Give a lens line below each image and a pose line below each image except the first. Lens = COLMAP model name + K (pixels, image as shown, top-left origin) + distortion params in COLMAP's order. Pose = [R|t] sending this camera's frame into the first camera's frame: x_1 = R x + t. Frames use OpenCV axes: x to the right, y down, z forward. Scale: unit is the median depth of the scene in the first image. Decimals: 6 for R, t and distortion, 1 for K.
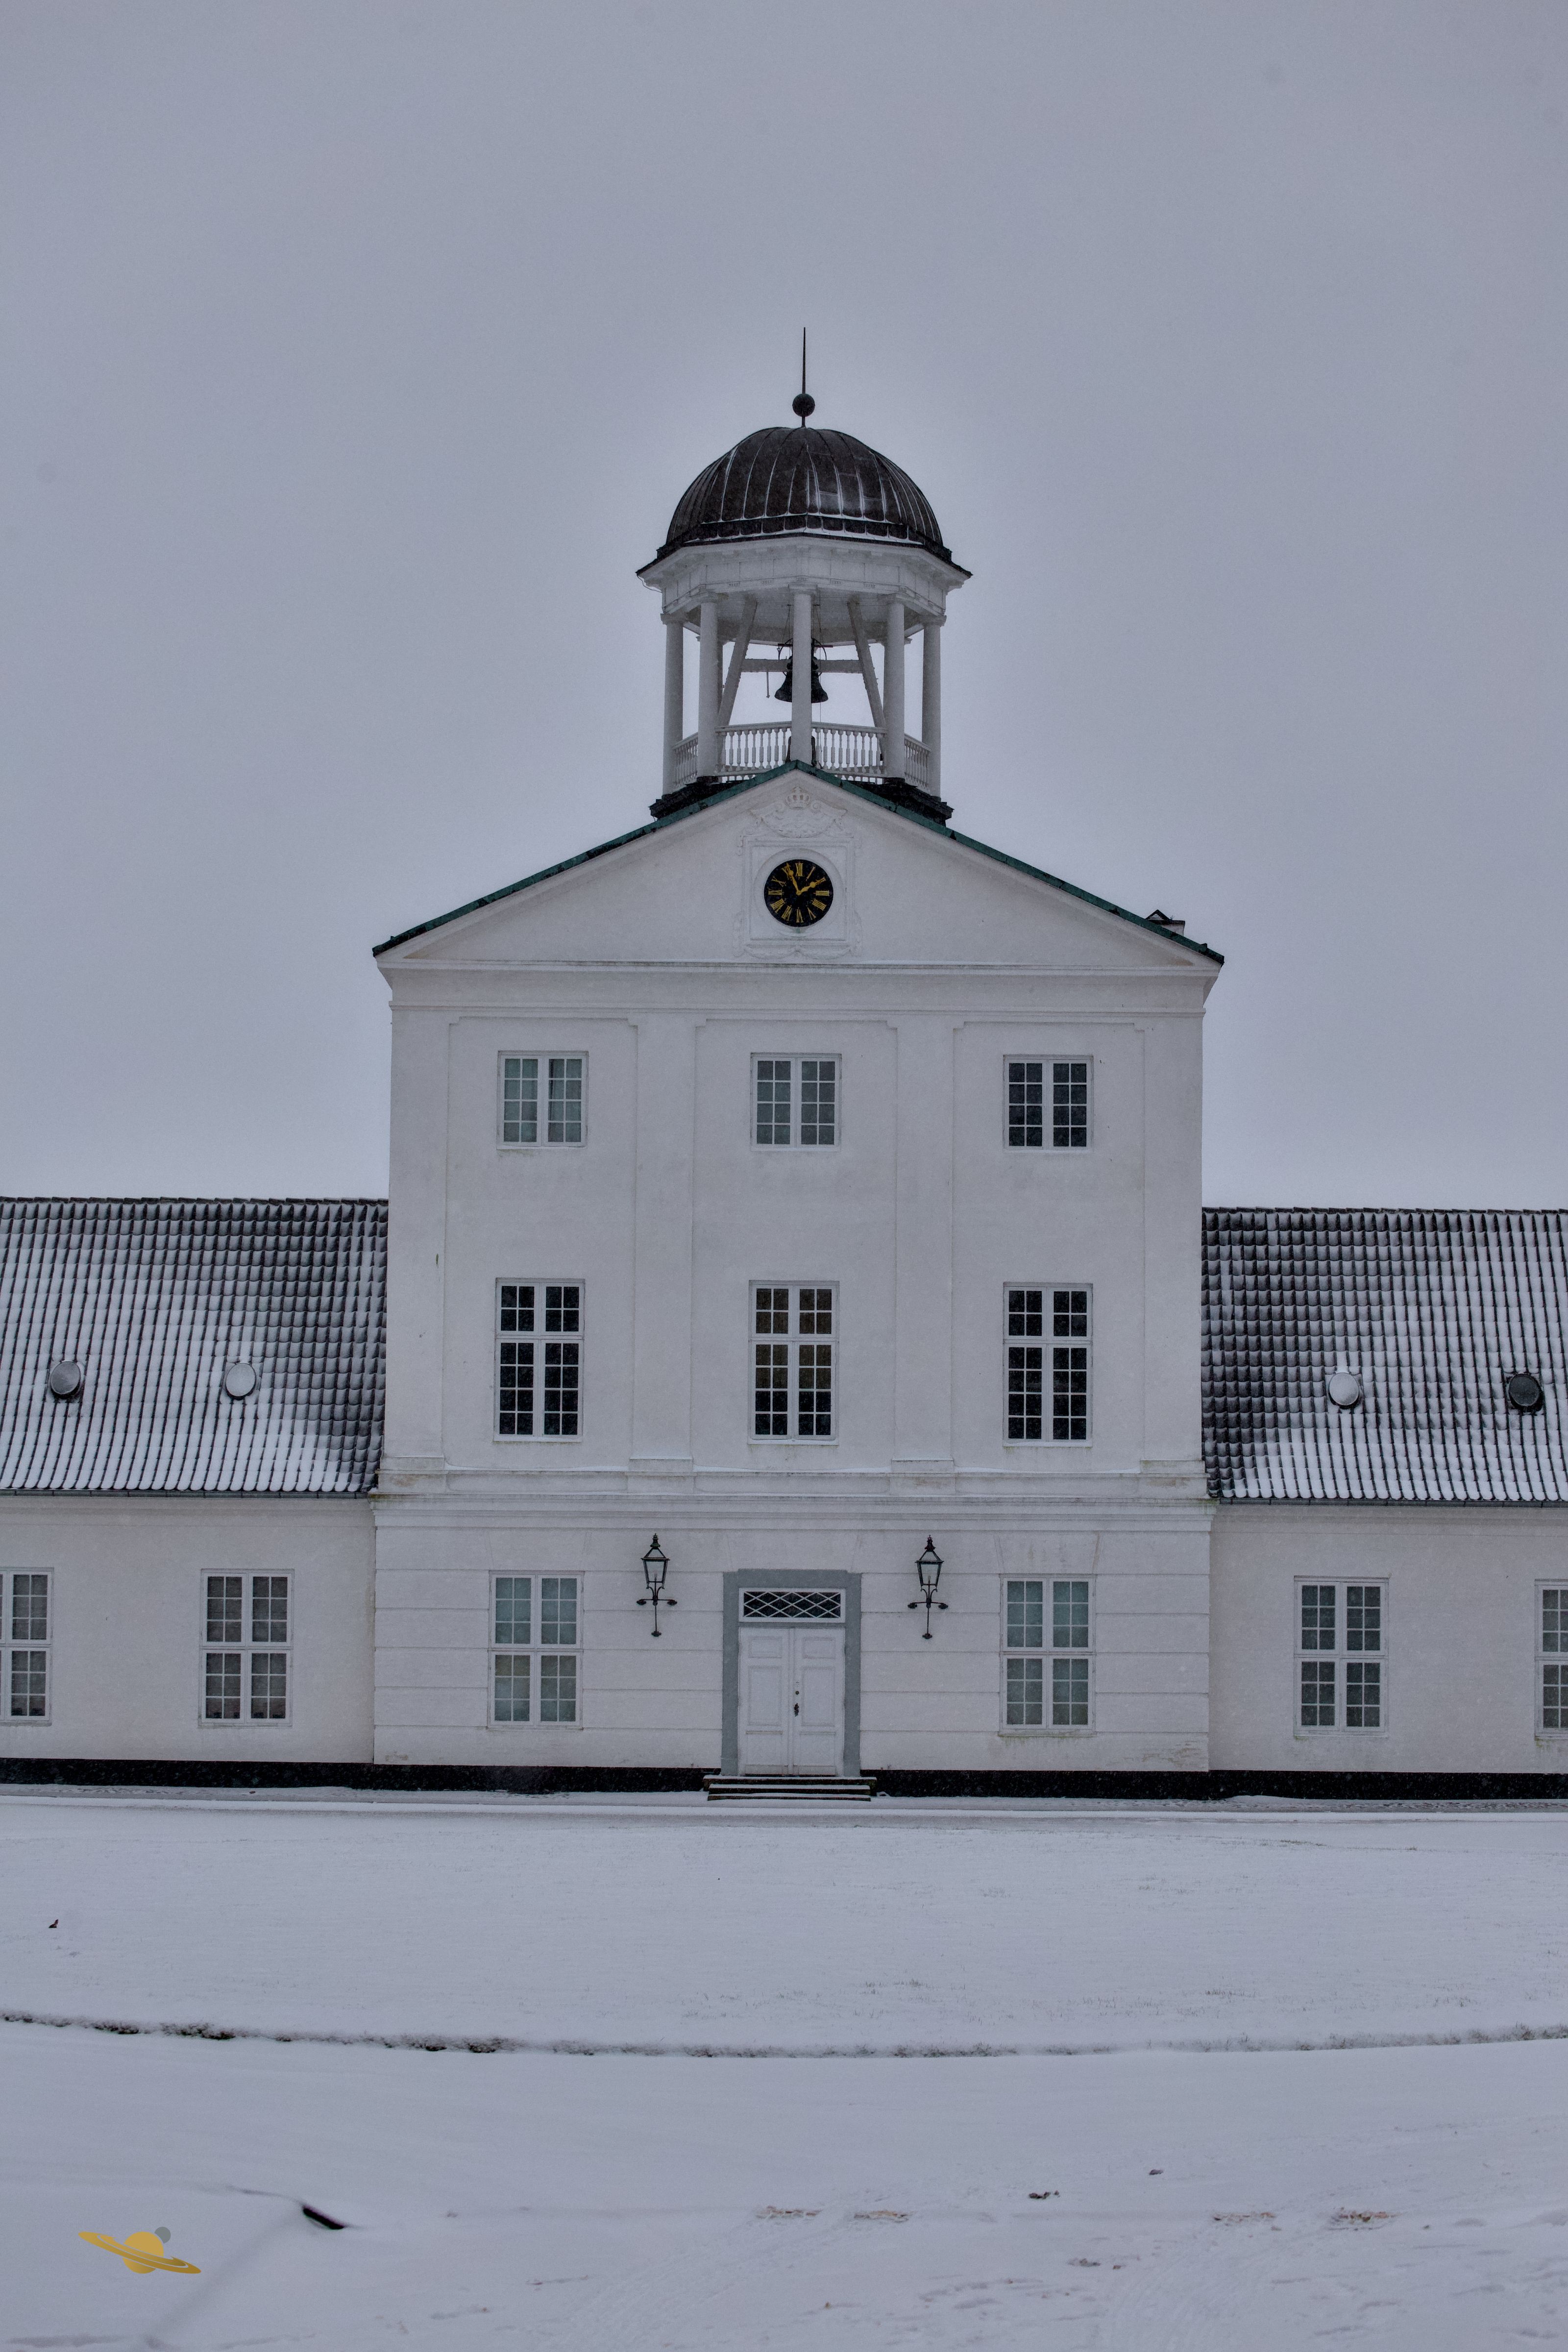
lens RADIAL K [[5116.4, 0, 782.5], [0, 5116.4, 1183.6], [0, 0, 1]] dist [-0.181736, 0.000000]
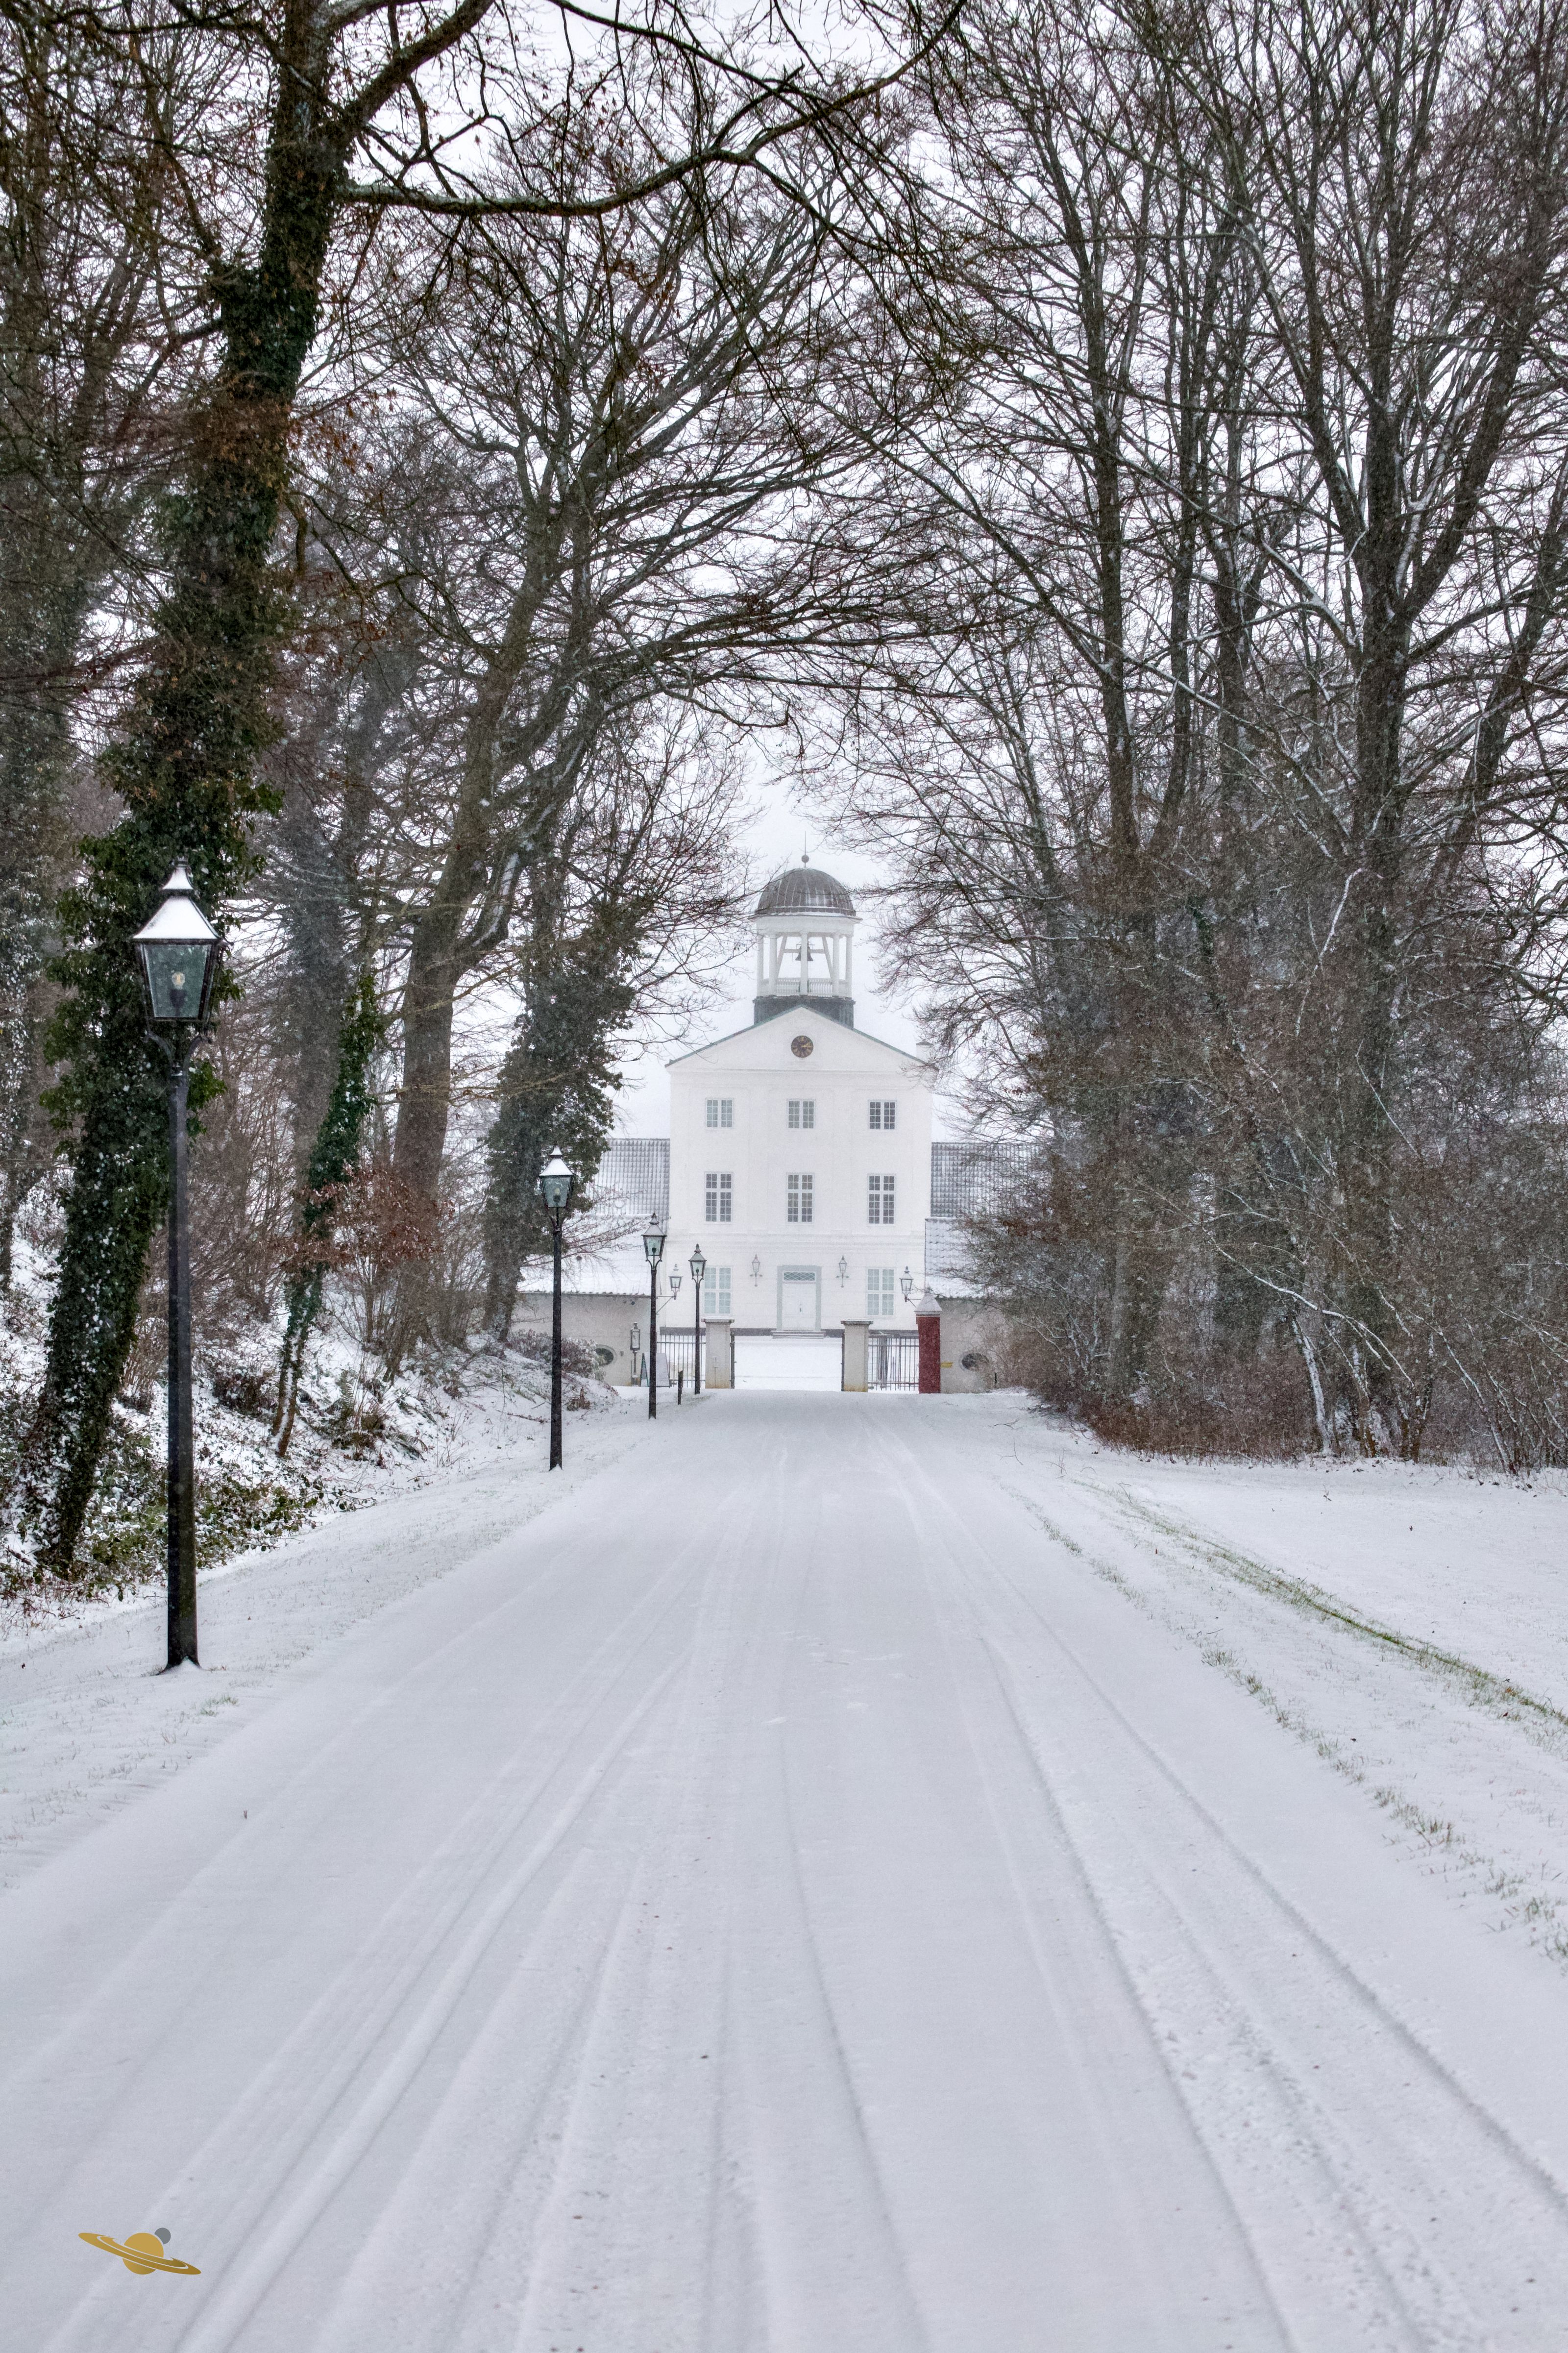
lens RADIAL K [[5118.0, 0, 690.7], [0, 5118.0, 1254.9], [0, 0, 1]] dist [-0.181736, 0.000000]
pose [[0.999707, 0.002769, -0.024054, 0.010562], [-0.000301, 0.994783, 0.102012, -0.248570], [0.024211, -0.101975, 0.994492, -2.105231]]
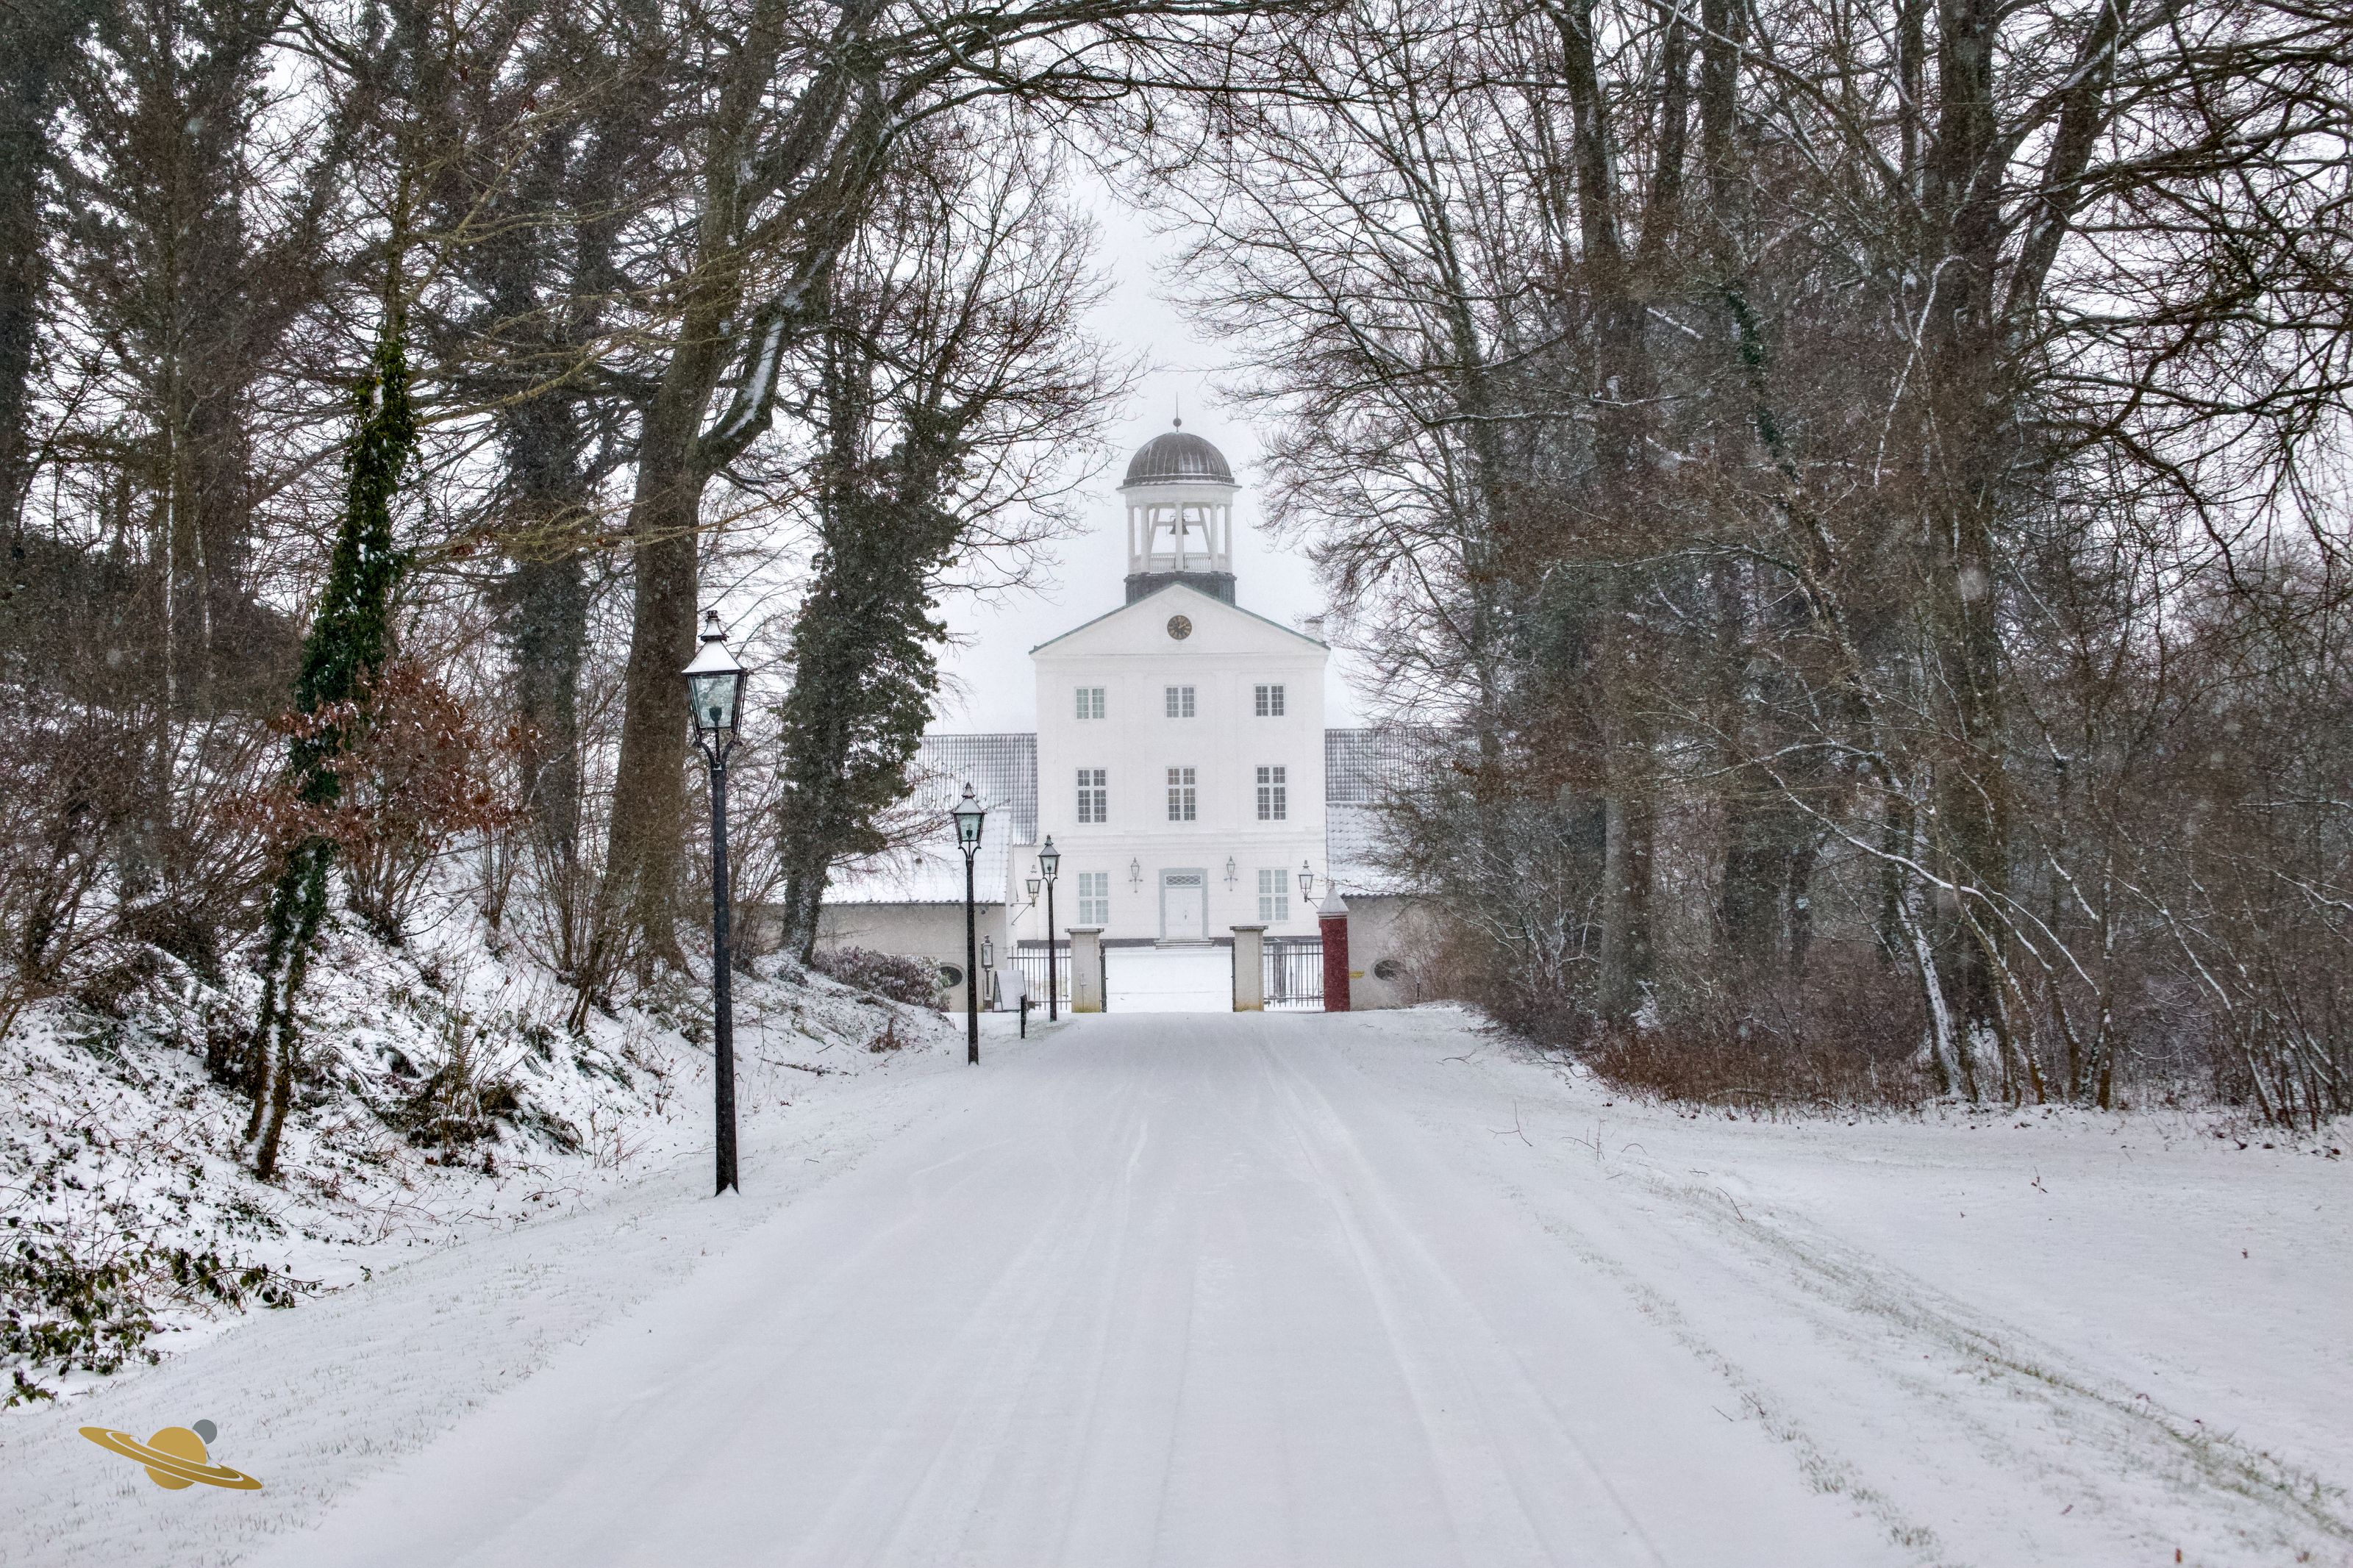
lens RADIAL K [[5117.9, 0, 1179.8], [0, 5117.9, 785.5], [0, 0, 1]] dist [-0.181736, 0.000000]
pose [[0.999680, -0.024964, -0.004039, 0.012534], [0.025220, 0.995949, 0.086307, -0.213943], [0.001868, -0.086381, 0.996260, -1.815000]]
